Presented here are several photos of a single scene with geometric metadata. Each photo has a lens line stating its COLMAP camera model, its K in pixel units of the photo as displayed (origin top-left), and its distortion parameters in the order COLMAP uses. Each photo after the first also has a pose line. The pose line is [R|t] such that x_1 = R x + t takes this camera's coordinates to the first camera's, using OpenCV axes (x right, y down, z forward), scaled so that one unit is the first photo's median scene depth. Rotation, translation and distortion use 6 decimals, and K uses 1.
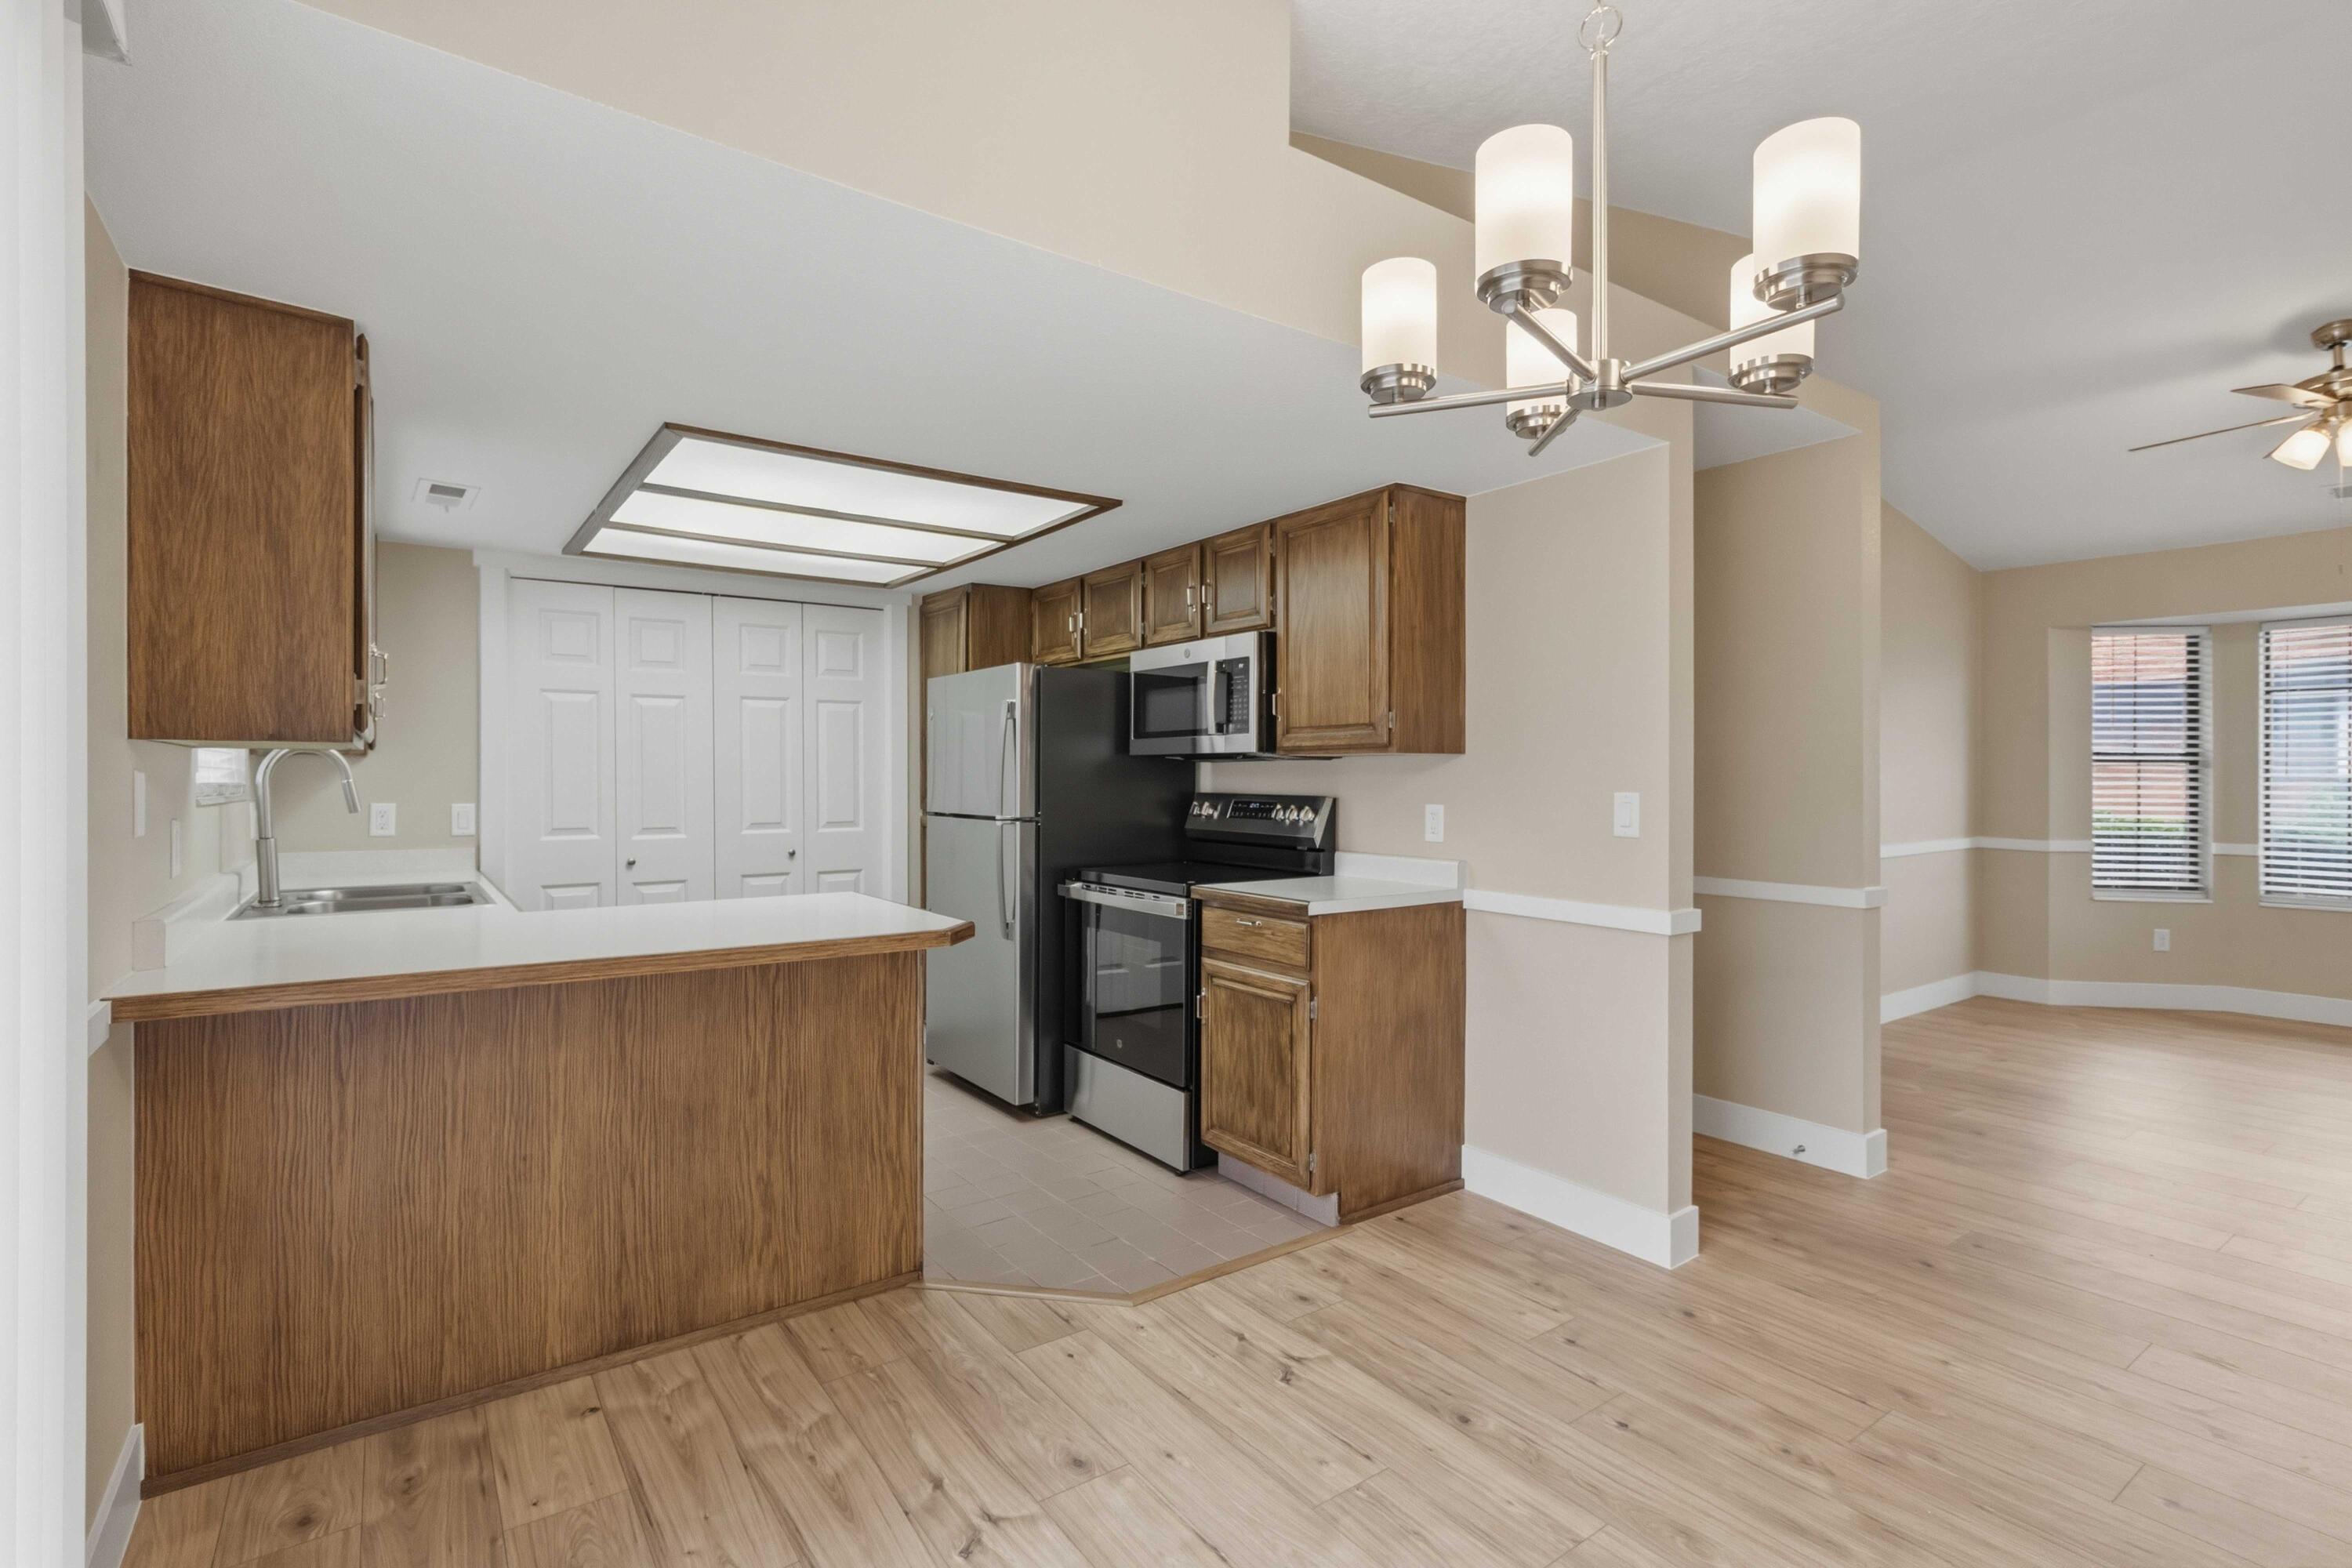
lens RADIAL K [[1090.9, 0, 1184.6], [0, 1090.9, 786.9], [0, 0, 1]] dist [0.000934, 0.000320]
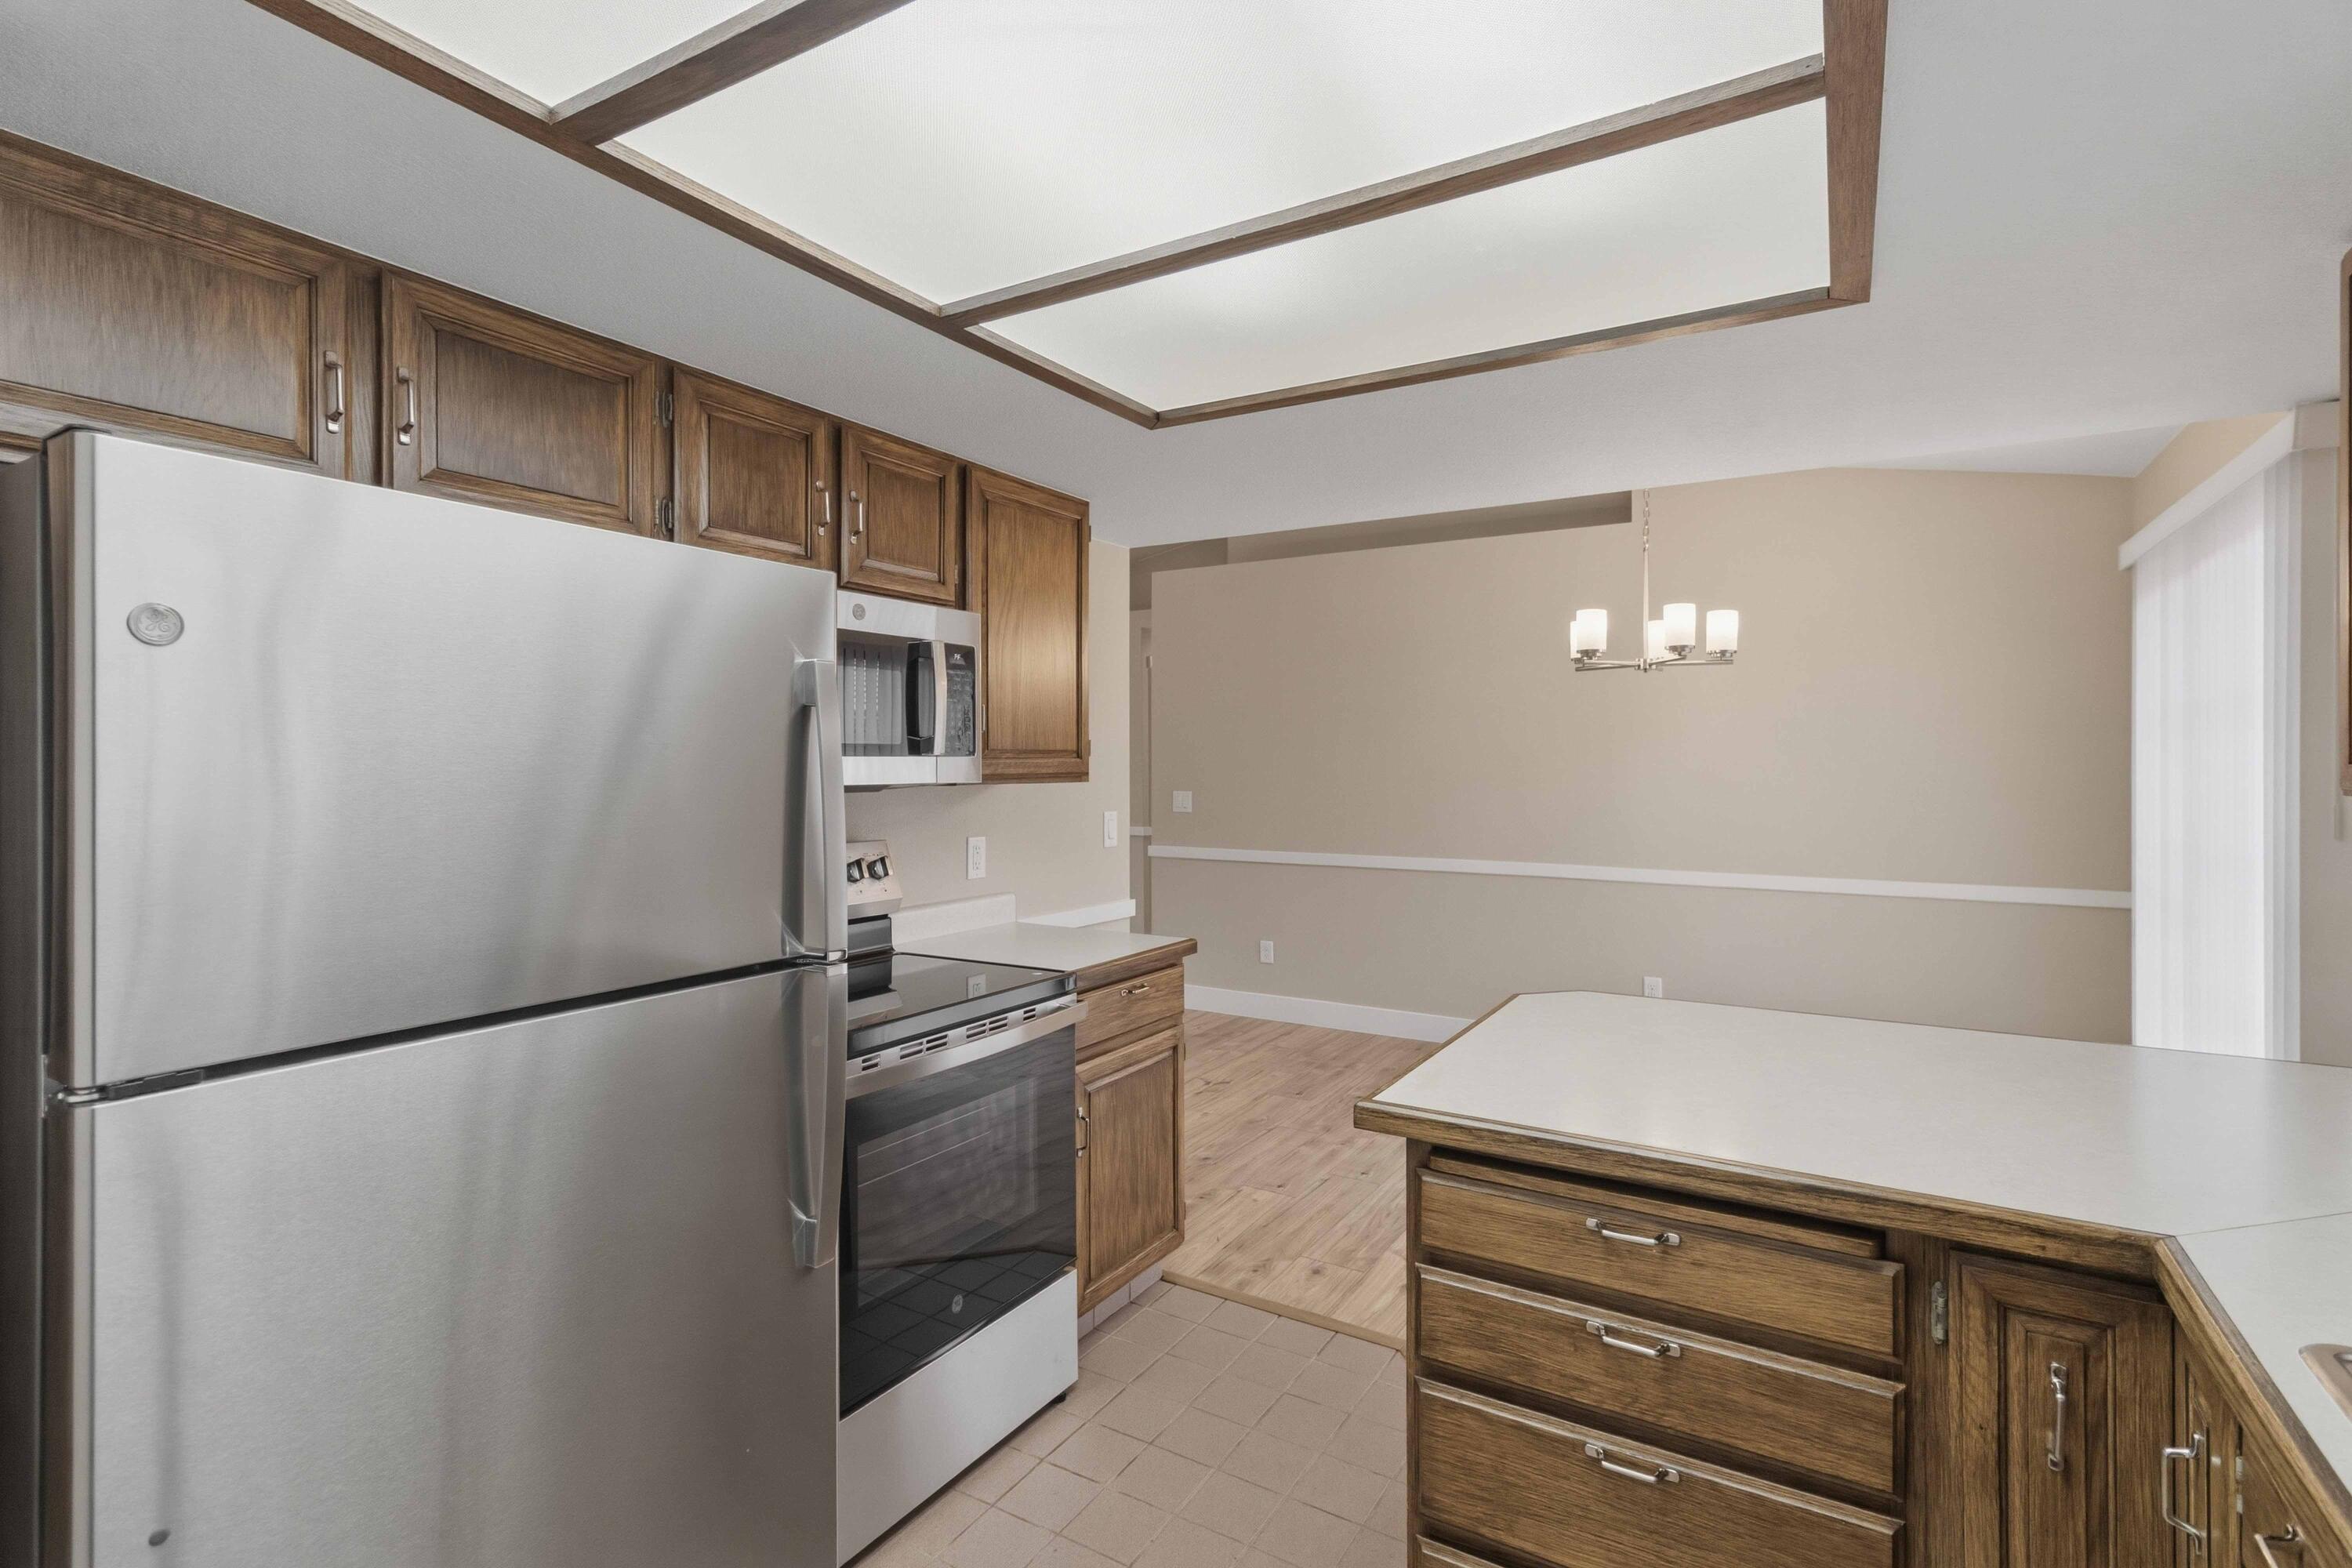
lens RADIAL K [[1092.7, 0, 1186.4], [0, 1092.7, 764.4], [0, 0, 1]] dist [0.000522, 0.000362]
pose [[-0.389625, -0.004133, 0.920964, -0.901416], [0.008835, 0.999927, 0.008225, -0.067211], [-0.920931, 0.011341, -0.389561, 1.603982]]
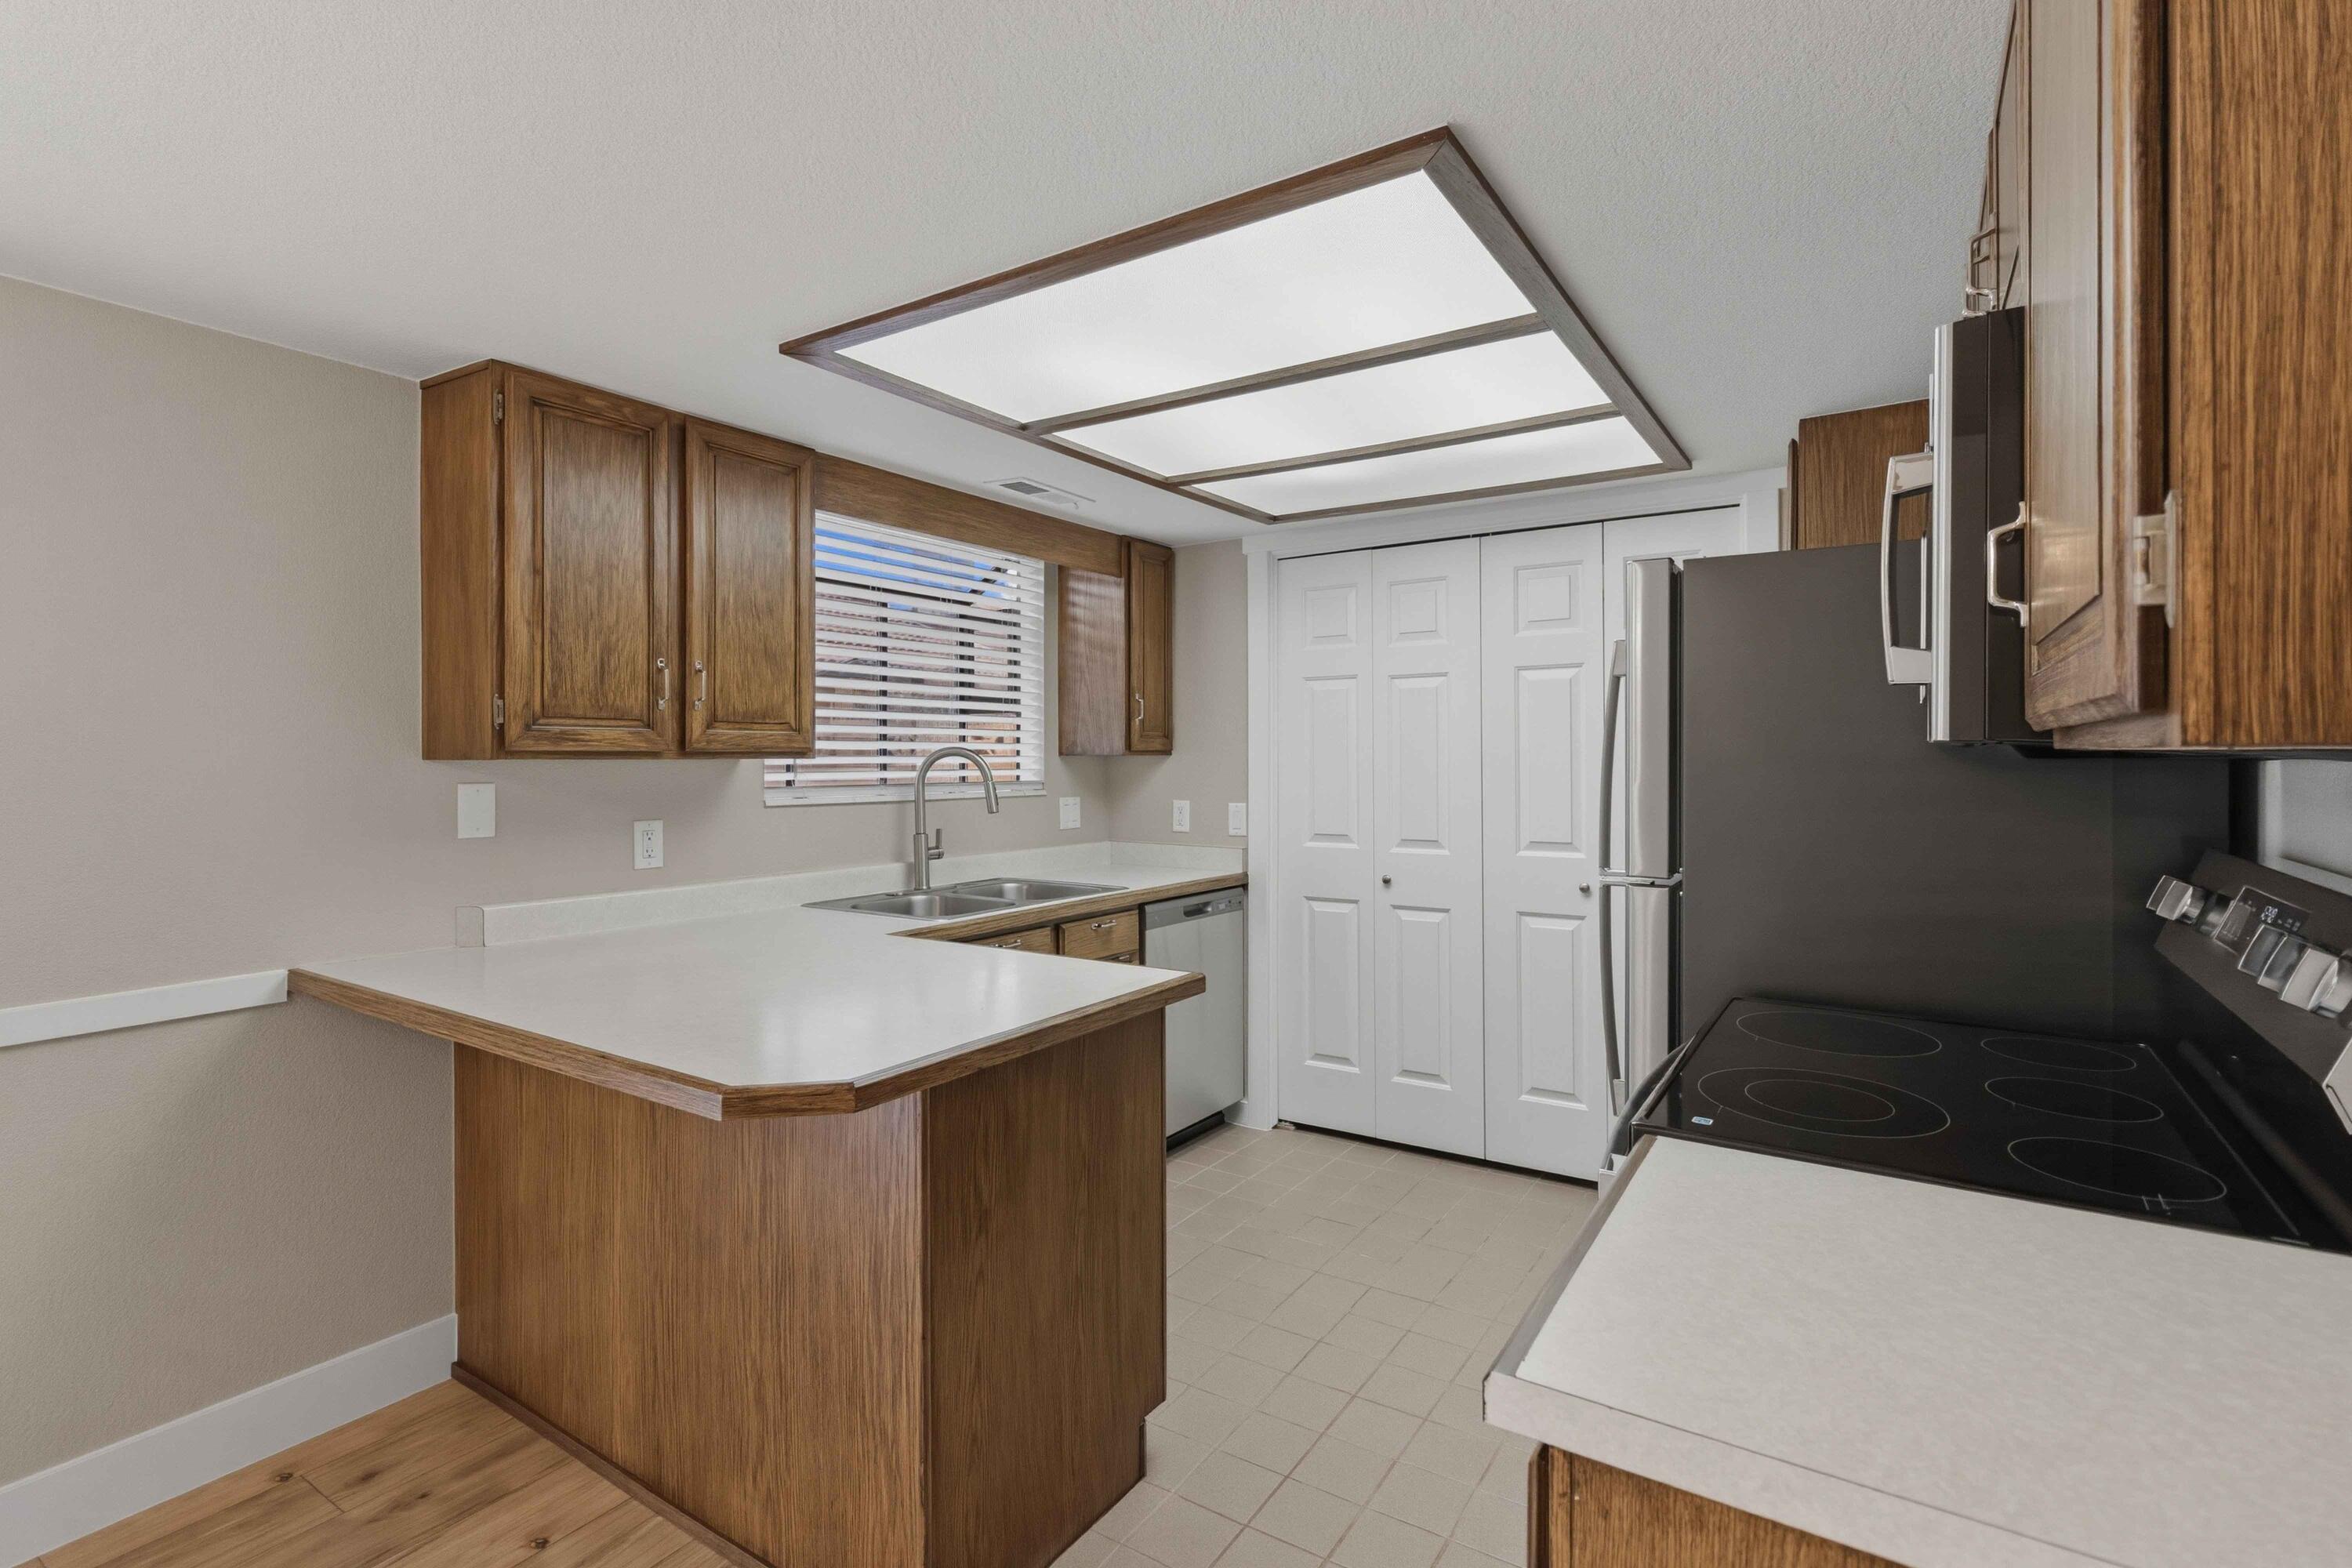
lens RADIAL K [[1092.7, 0, 1186.4], [0, 1092.7, 764.4], [0, 0, 1]] dist [0.000522, 0.000362]
pose [[0.365497, 0.006391, -0.930791, 0.363829], [-0.007165, 0.999966, 0.004052, -0.036042], [0.930785, 0.005188, 0.365530, 0.975002]]
